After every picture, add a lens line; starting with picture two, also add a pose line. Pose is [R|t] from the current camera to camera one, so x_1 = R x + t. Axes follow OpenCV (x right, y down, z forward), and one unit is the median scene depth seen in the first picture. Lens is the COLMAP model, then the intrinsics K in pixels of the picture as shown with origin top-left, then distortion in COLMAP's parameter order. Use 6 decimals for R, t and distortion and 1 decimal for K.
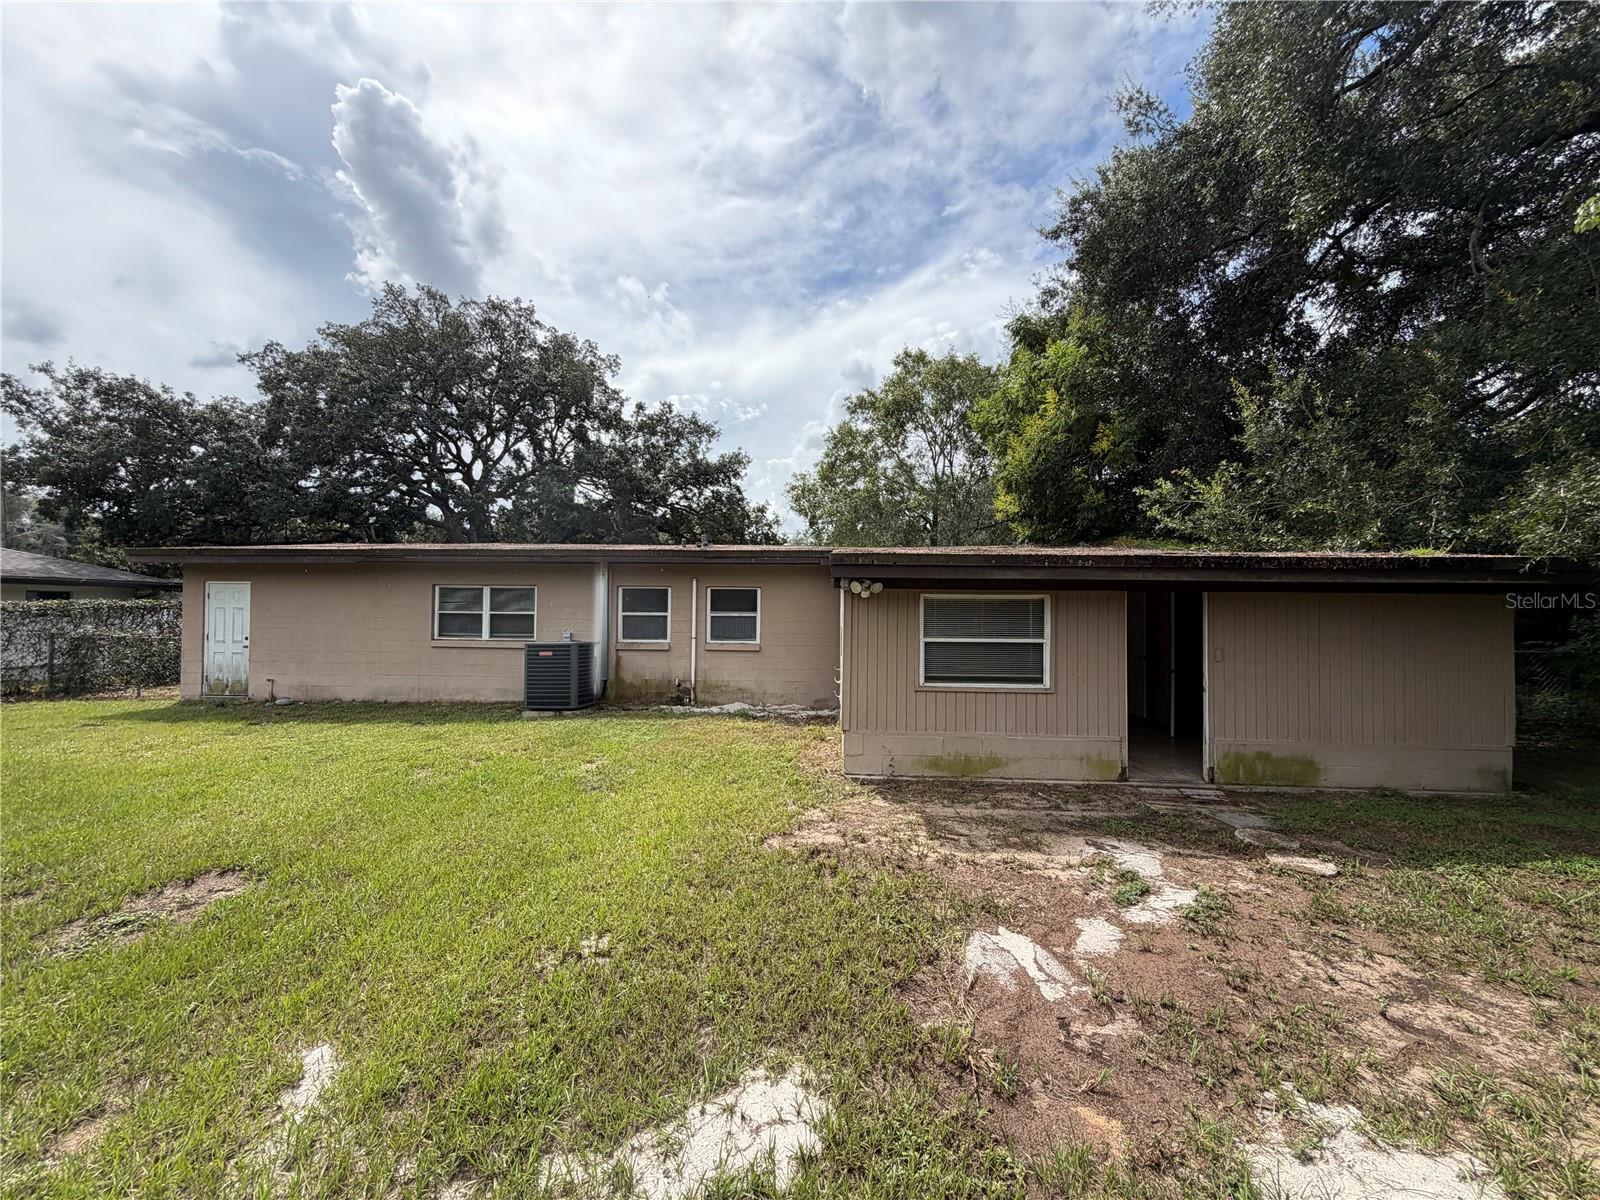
lens RADIAL K [[636.2, 0, 806.8], [0, 636.2, 597.9], [0, 0, 1]] dist [-0.001621, 0.000186]
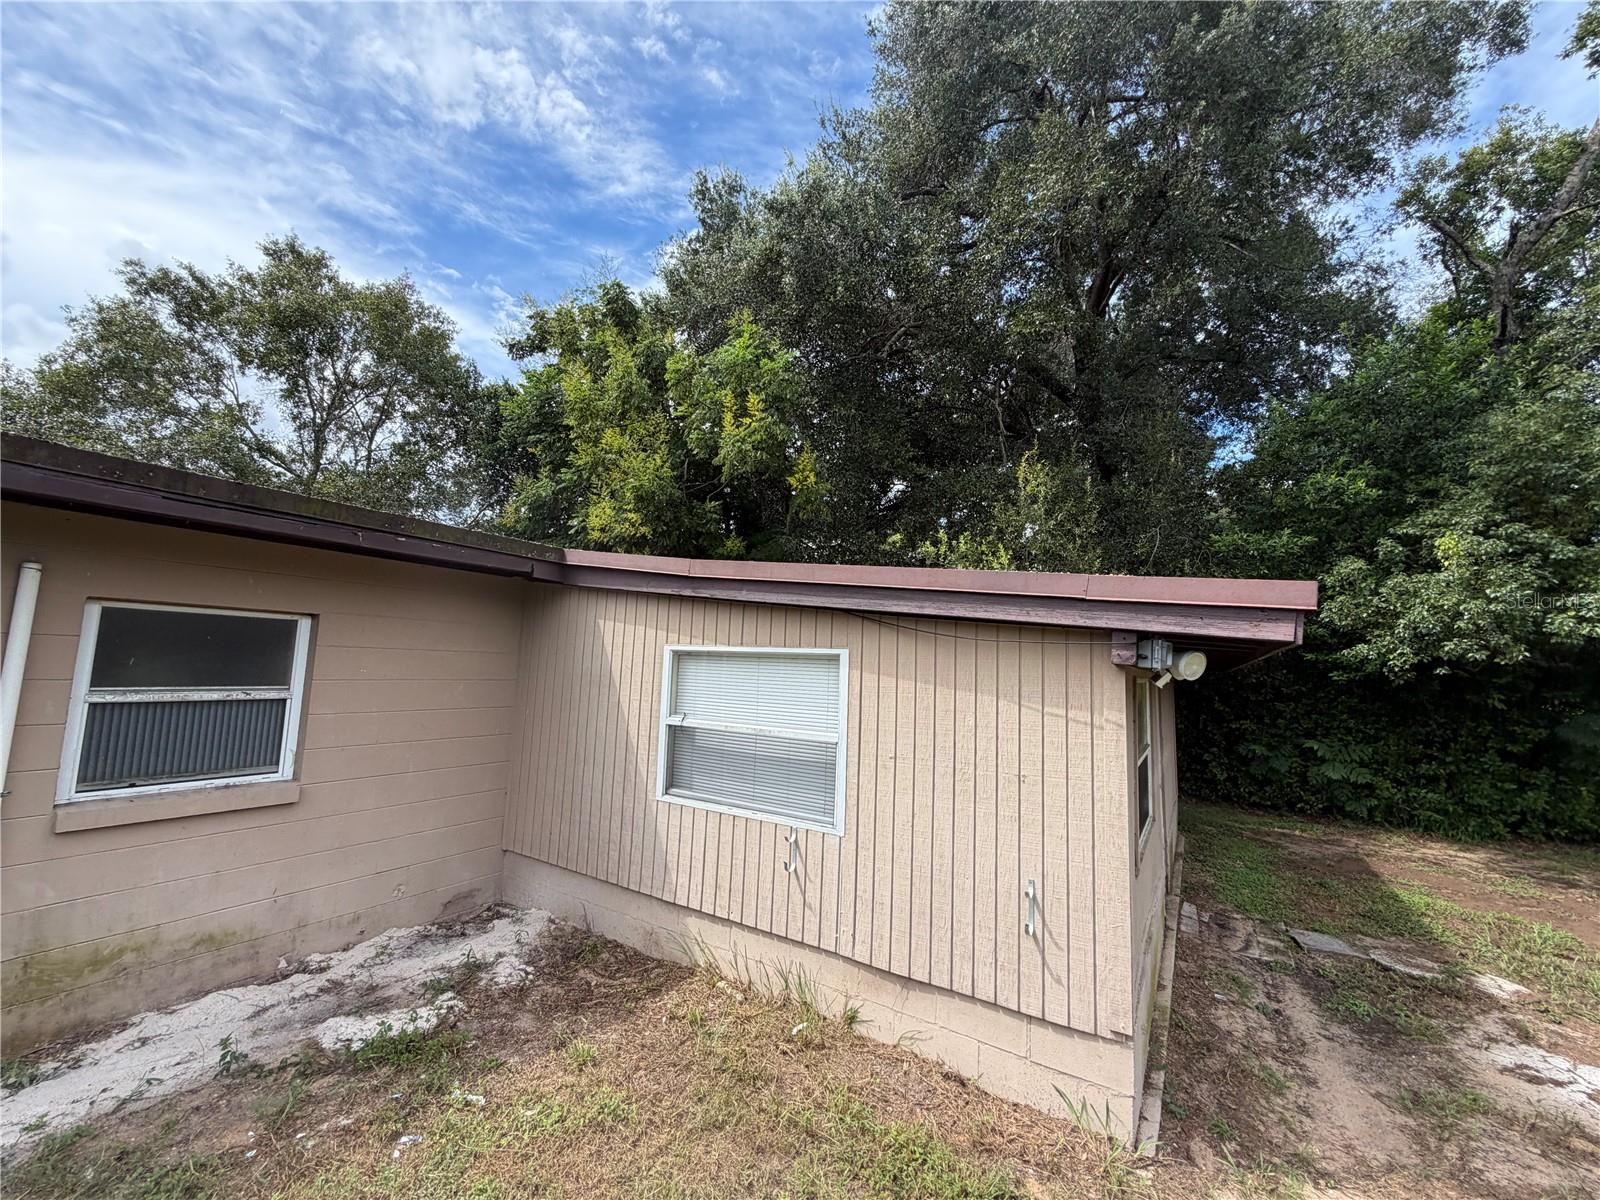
lens RADIAL K [[636.2, 0, 798.1], [0, 636.2, 601.0], [0, 0, 1]] dist [-0.001621, 0.000186]
pose [[0.495289, 0.099537, 0.863007, -0.439057], [-0.044960, 0.995020, -0.088960, -0.008426], [-0.867564, 0.005260, 0.497298, 1.084701]]
